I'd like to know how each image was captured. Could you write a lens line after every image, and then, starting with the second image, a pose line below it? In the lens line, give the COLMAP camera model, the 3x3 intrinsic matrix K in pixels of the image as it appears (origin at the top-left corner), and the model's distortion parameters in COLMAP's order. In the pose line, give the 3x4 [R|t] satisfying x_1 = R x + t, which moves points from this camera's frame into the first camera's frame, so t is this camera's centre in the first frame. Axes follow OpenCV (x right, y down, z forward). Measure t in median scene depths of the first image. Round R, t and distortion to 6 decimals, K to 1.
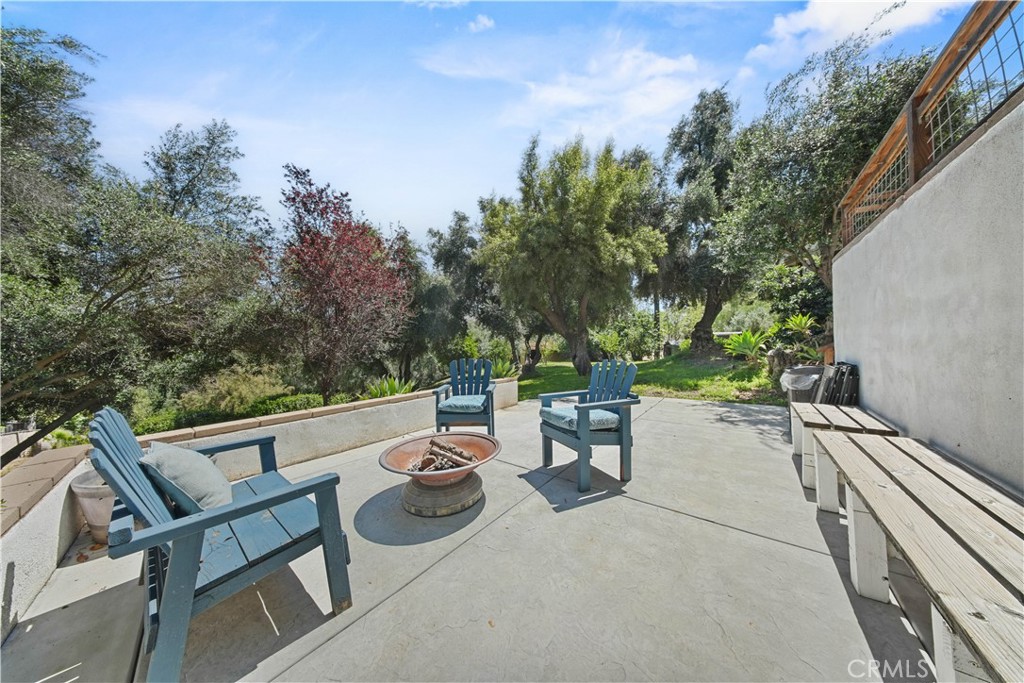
lens RADIAL K [[300.0, 0, 505.4], [0, 300.0, 342.7], [0, 0, 1]] dist [-0.000601, -0.000042]
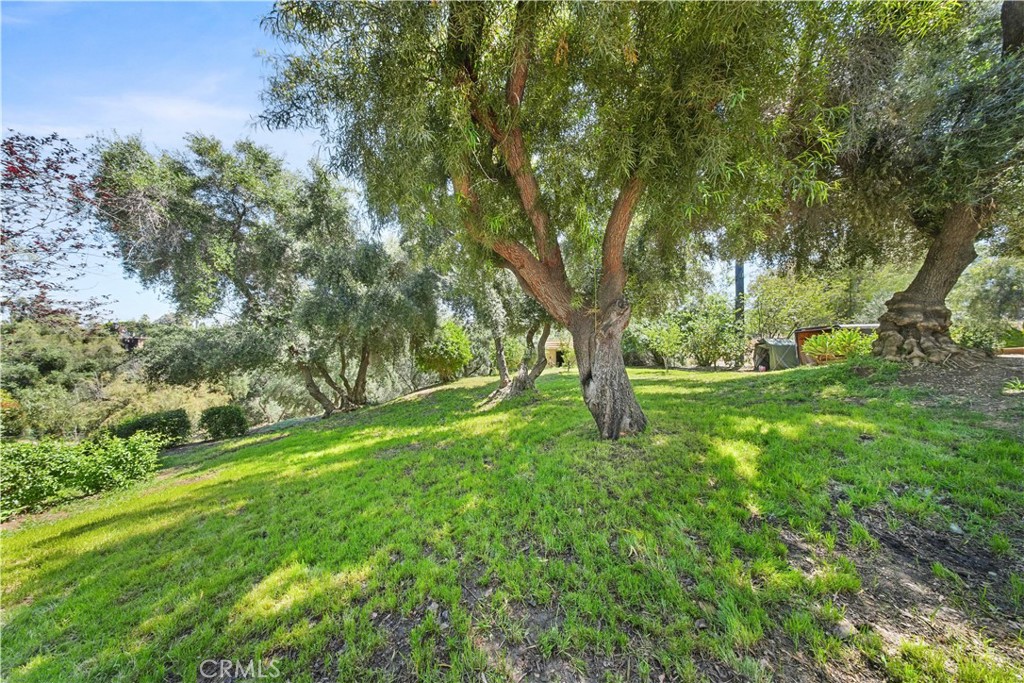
lens RADIAL K [[300.0, 0, 505.4], [0, 300.0, 342.7], [0, 0, 1]] dist [-0.000601, -0.000042]
pose [[0.989474, 0.006266, -0.144577, 0.135796], [-0.005278, 0.999960, 0.007220, 0.001839], [0.144616, -0.006381, 0.989467, 0.429826]]
